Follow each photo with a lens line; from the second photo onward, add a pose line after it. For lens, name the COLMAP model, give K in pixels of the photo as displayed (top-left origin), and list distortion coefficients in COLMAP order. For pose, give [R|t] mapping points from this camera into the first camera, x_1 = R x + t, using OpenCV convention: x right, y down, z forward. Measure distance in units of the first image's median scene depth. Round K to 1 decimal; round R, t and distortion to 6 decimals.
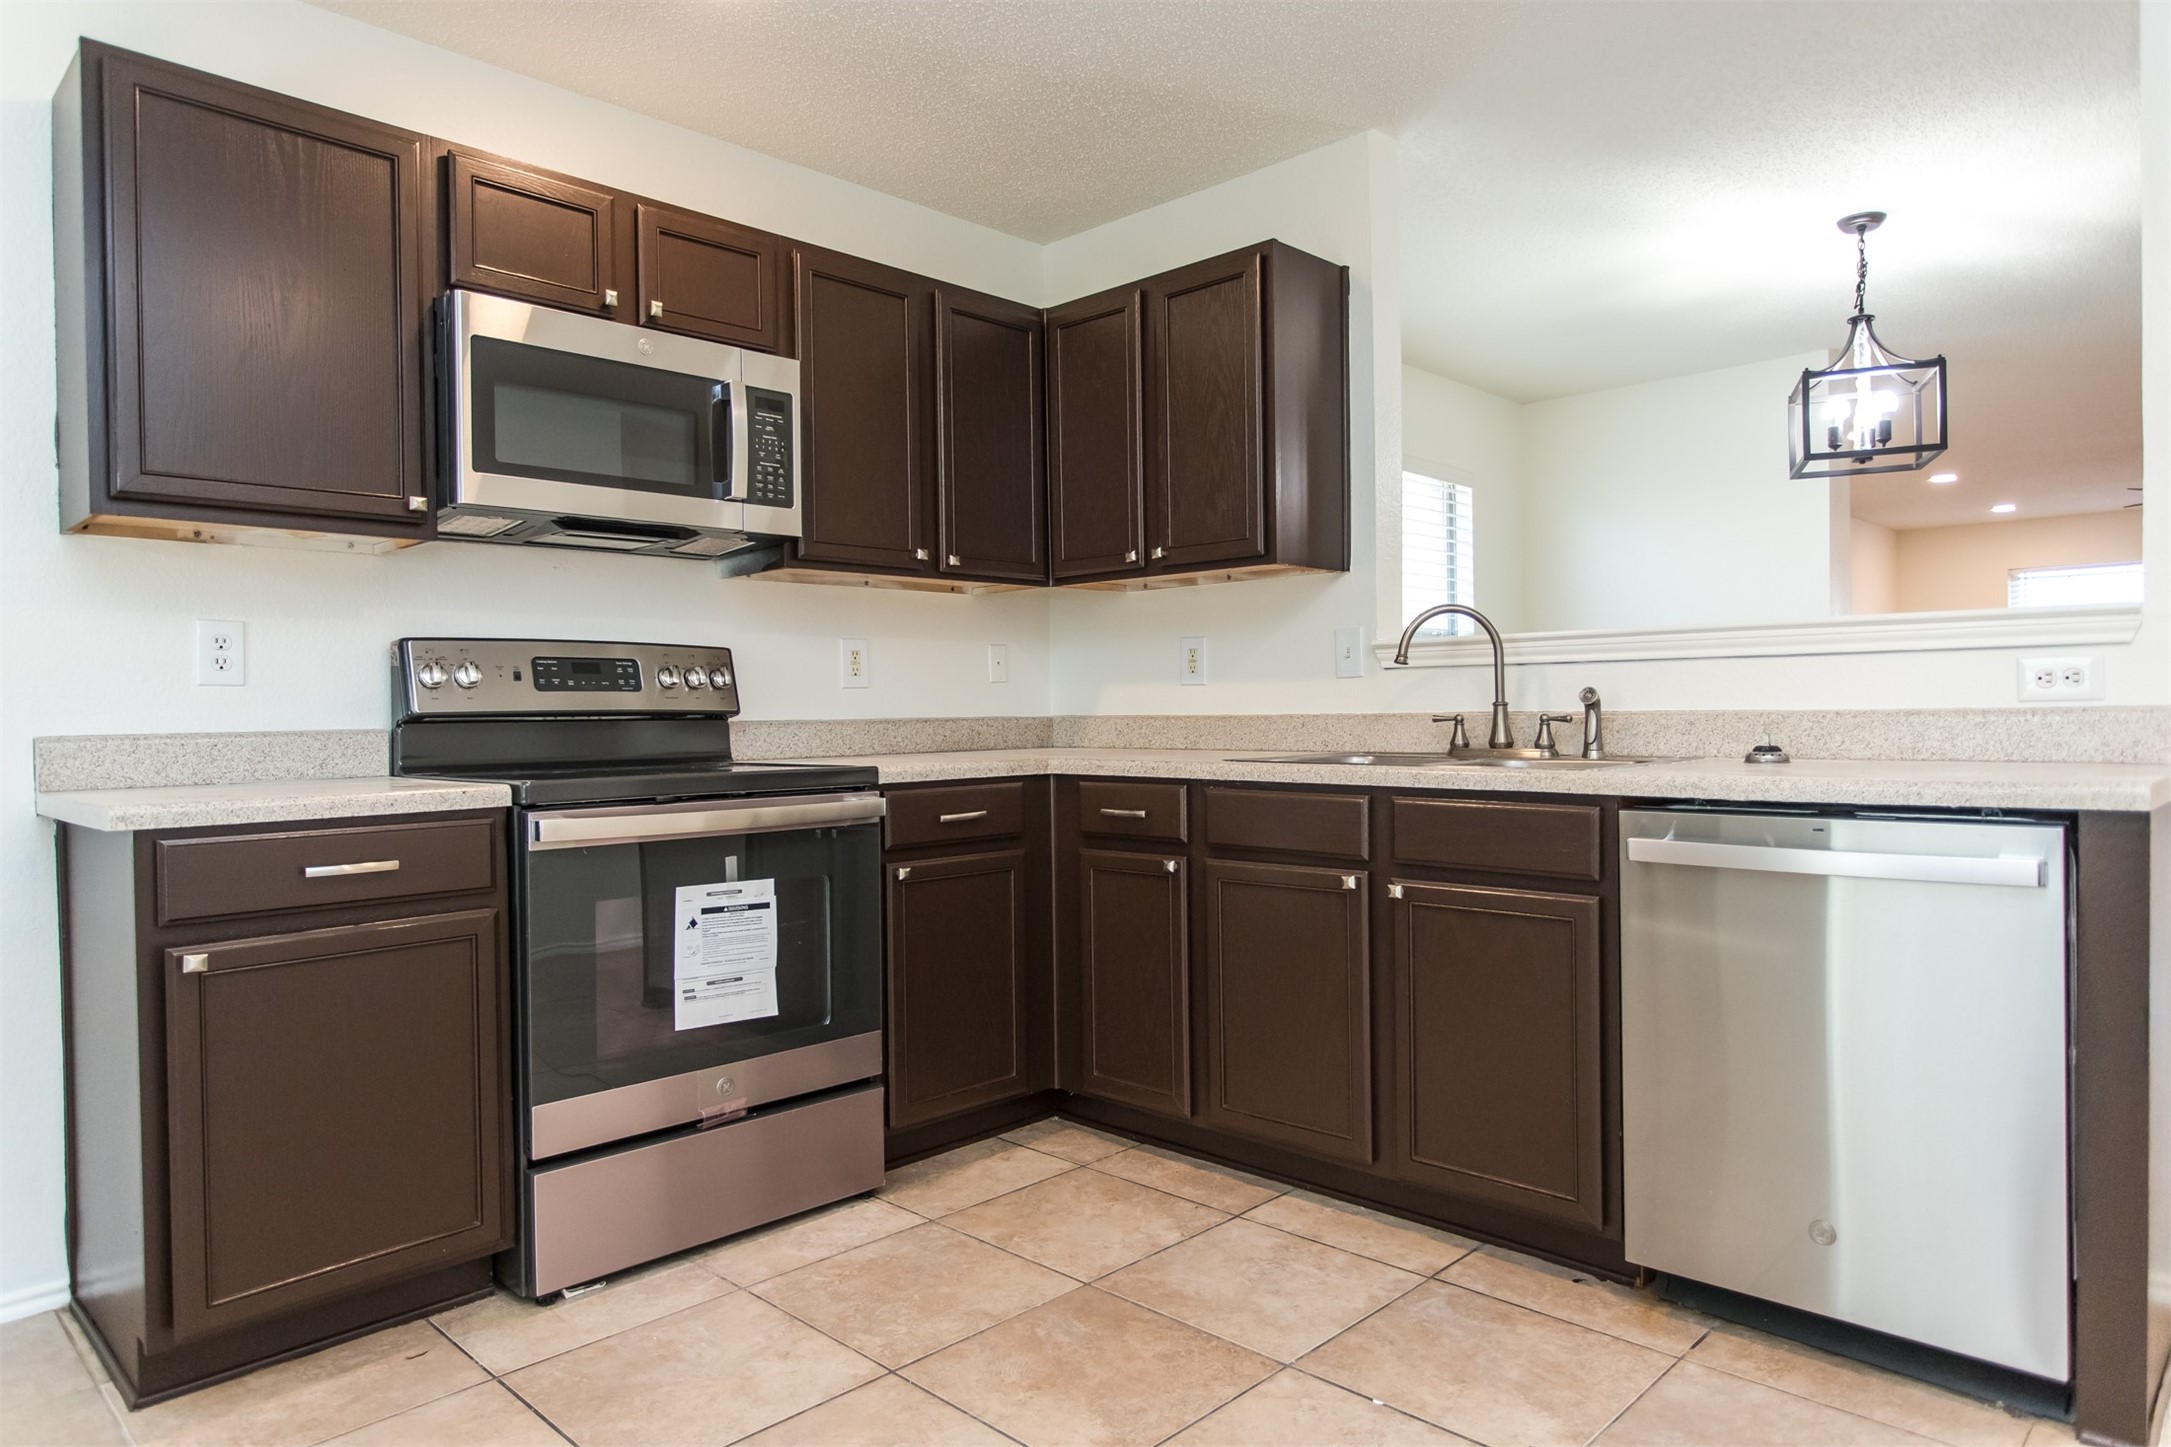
lens RADIAL K [[1320.0, 0, 1086.5], [0, 1320.0, 723.0], [0, 0, 1]] dist [-0.006226, 0.002816]
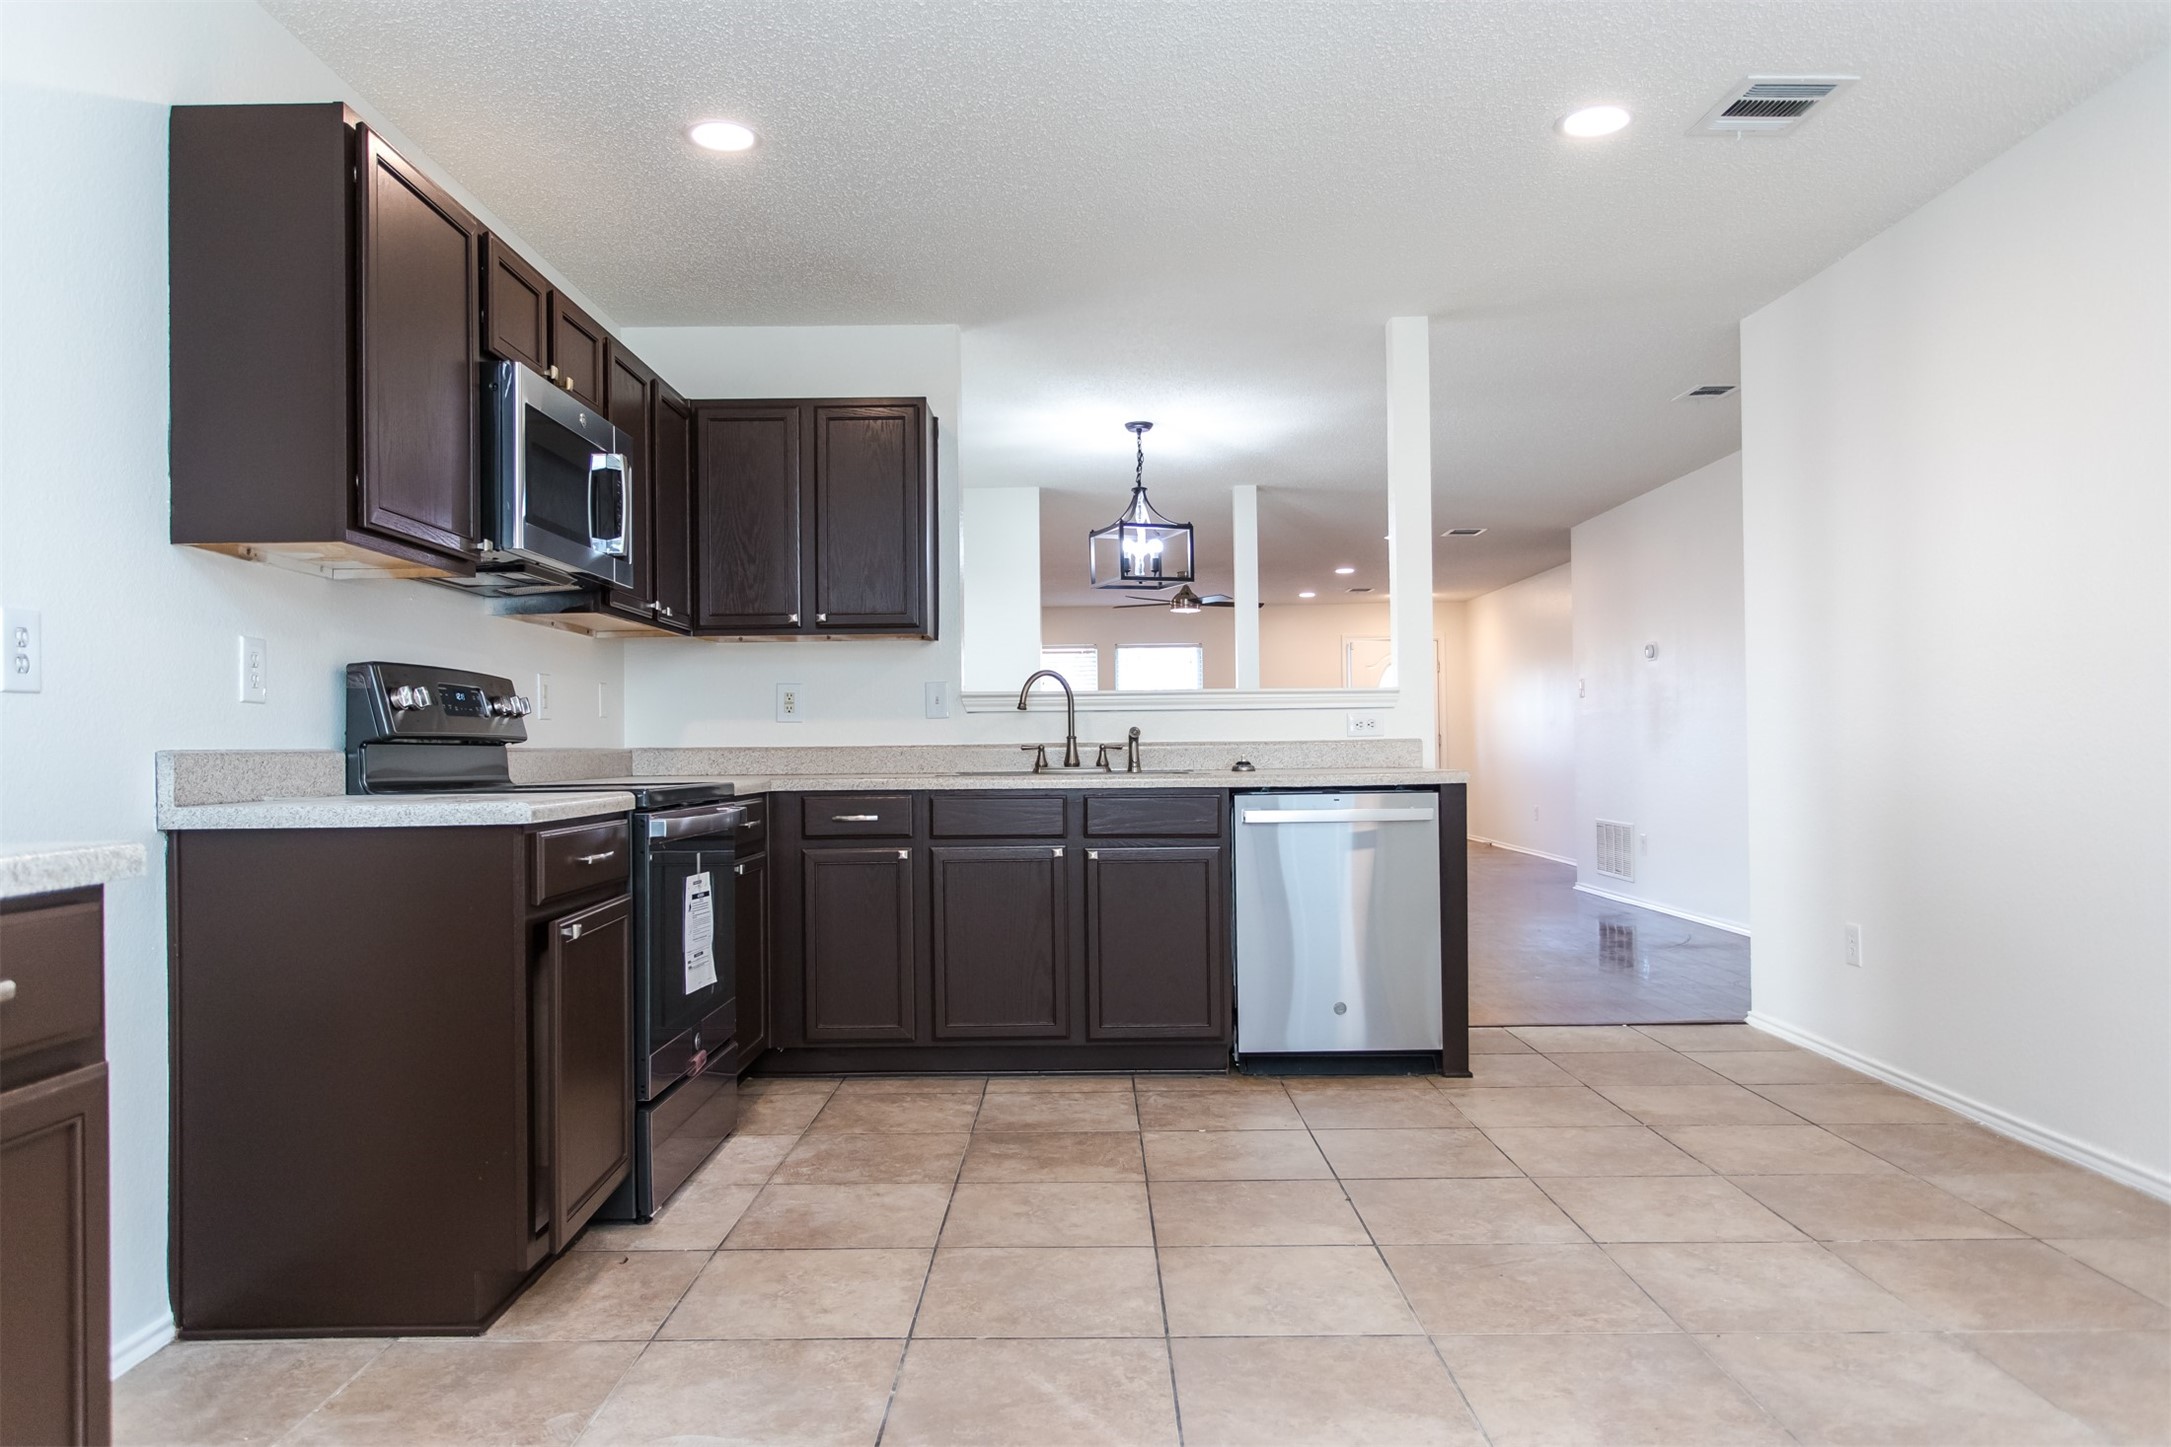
lens RADIAL K [[1438.5, 0, 1064.4], [0, 1438.5, 714.6], [0, 0, 1]] dist [-0.004839, 0.005334]
pose [[0.726330, 0.021177, 0.687020, -0.851193], [0.007880, 0.999203, -0.039131, 0.024697], [-0.687301, 0.033835, 0.725584, -0.191793]]
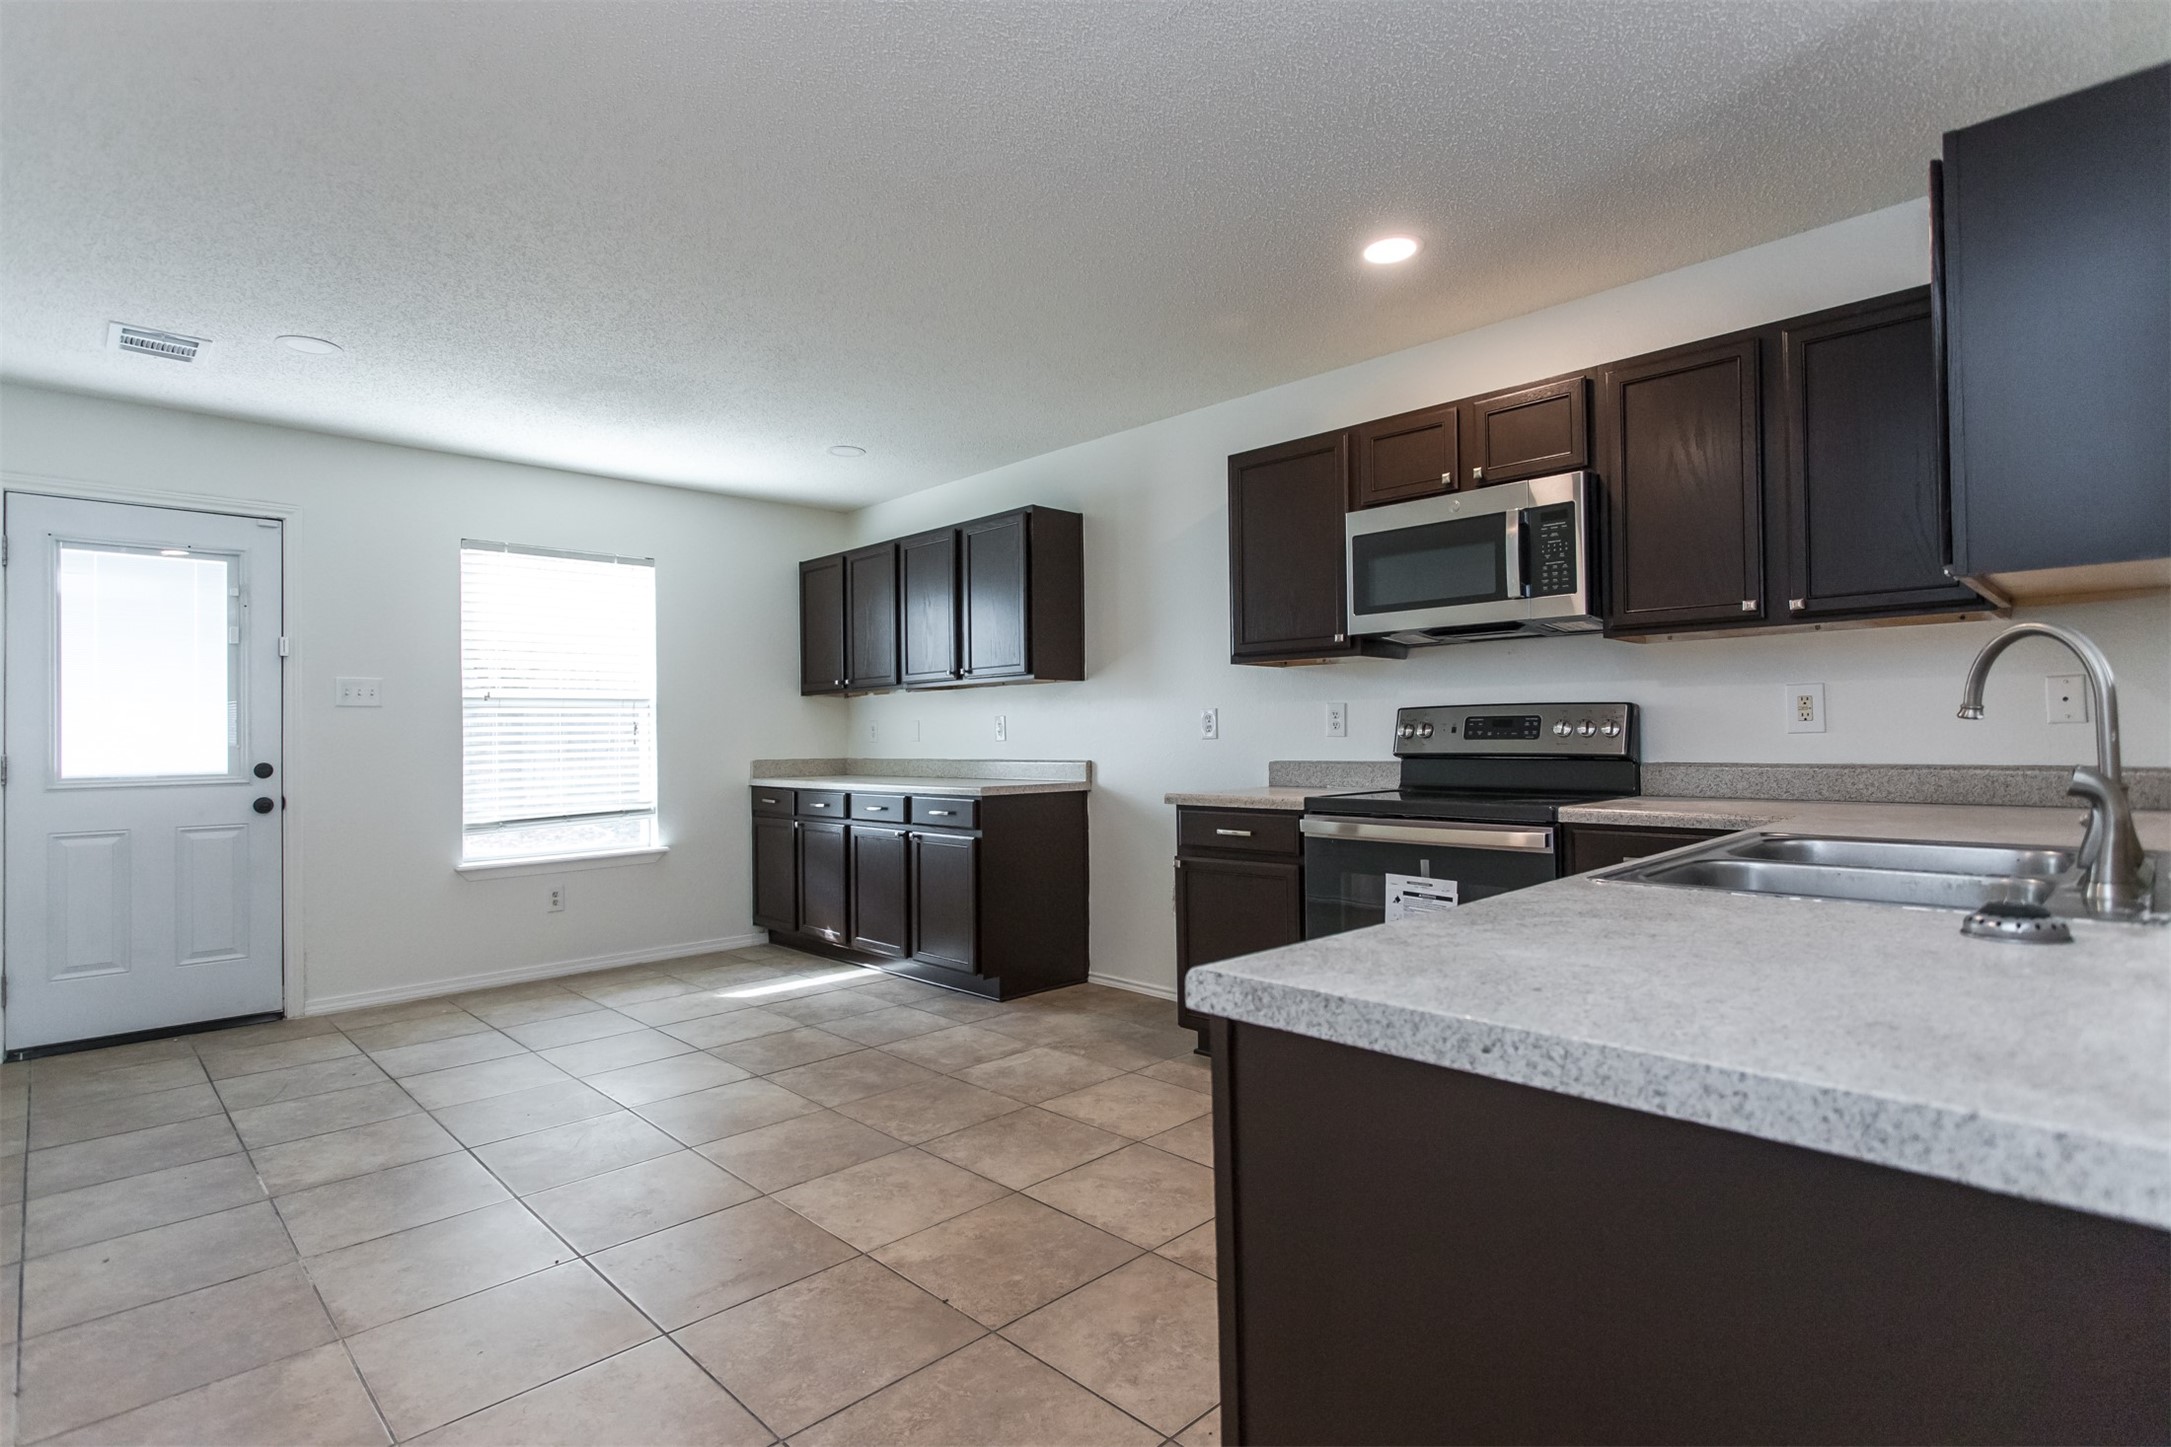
lens RADIAL K [[1069.3, 0, 1093.4], [0, 1069.3, 727.7], [0, 0, 1]] dist [-0.006409, 0.001710]
pose [[-0.010519, 0.004377, -0.999935, 0.812726], [0.001335, 0.999990, 0.004363, -0.043917], [0.999944, -0.001289, -0.010525, 0.584386]]
